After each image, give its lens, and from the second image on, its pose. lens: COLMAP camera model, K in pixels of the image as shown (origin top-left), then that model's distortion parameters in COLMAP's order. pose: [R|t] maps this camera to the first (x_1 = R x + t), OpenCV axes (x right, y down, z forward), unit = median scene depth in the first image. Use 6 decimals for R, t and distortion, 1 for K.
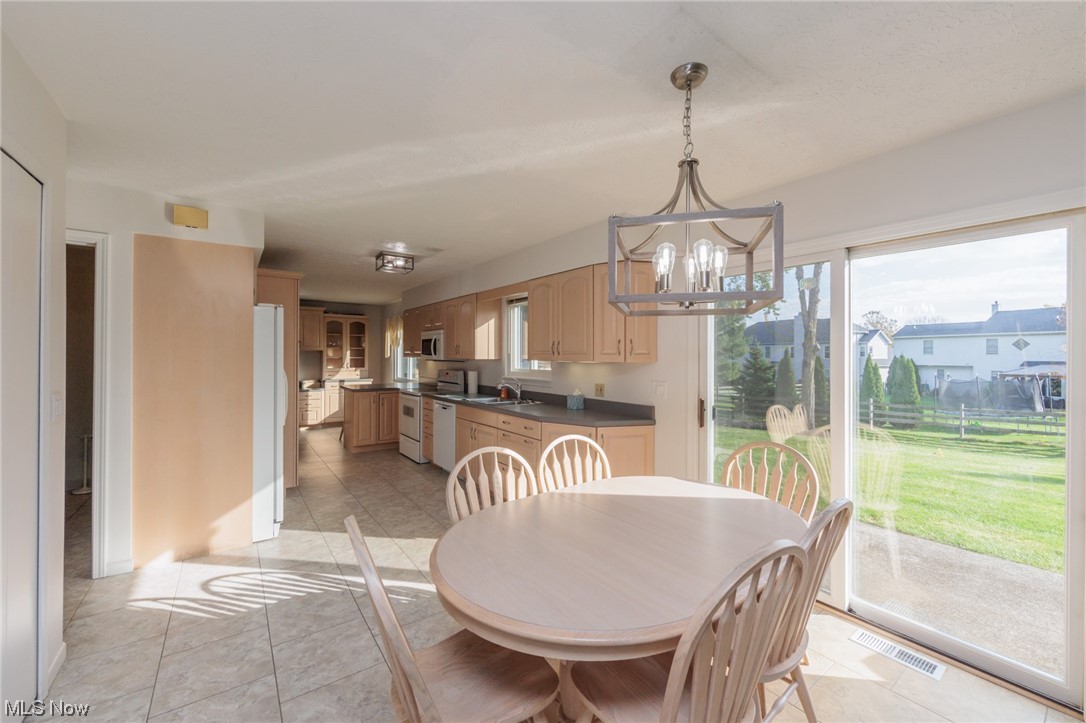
lens RADIAL K [[431.5, 0, 541.8], [0, 431.5, 352.2], [0, 0, 1]] dist [-0.002300, -0.000075]
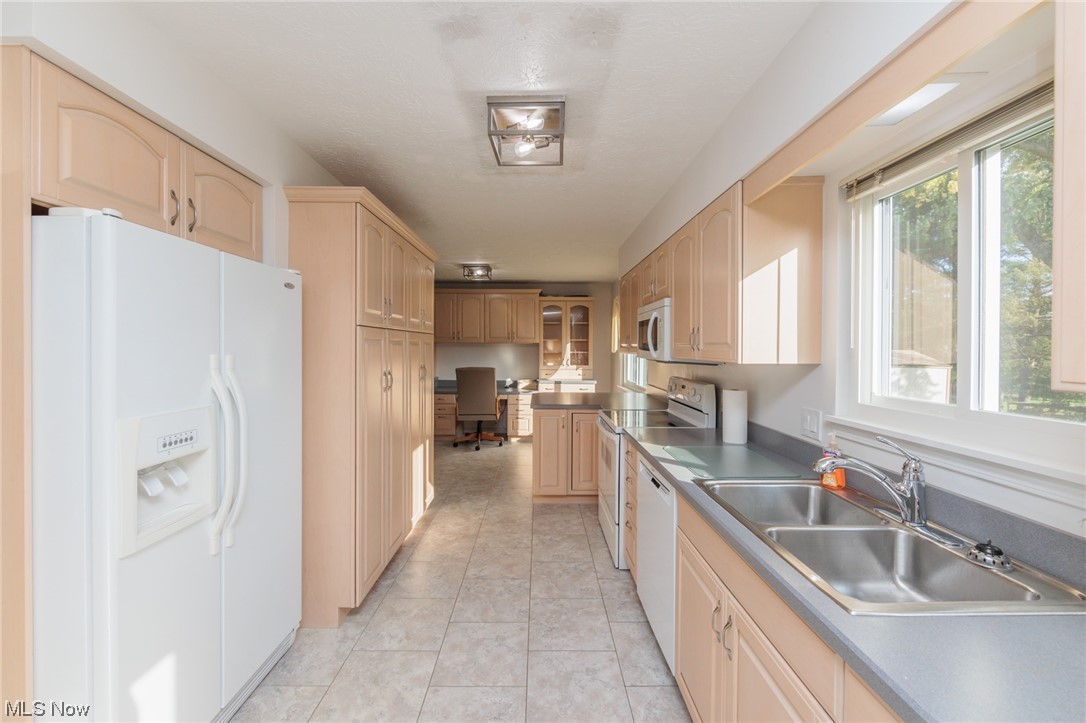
lens RADIAL K [[431.5, 0, 541.8], [0, 431.5, 352.2], [0, 0, 1]] dist [-0.002300, -0.000075]
pose [[0.821267, 0.006087, -0.570512, -0.066277], [0.003871, 0.999861, 0.016240, 0.000052], [0.570531, -0.015545, 0.821129, 0.482663]]
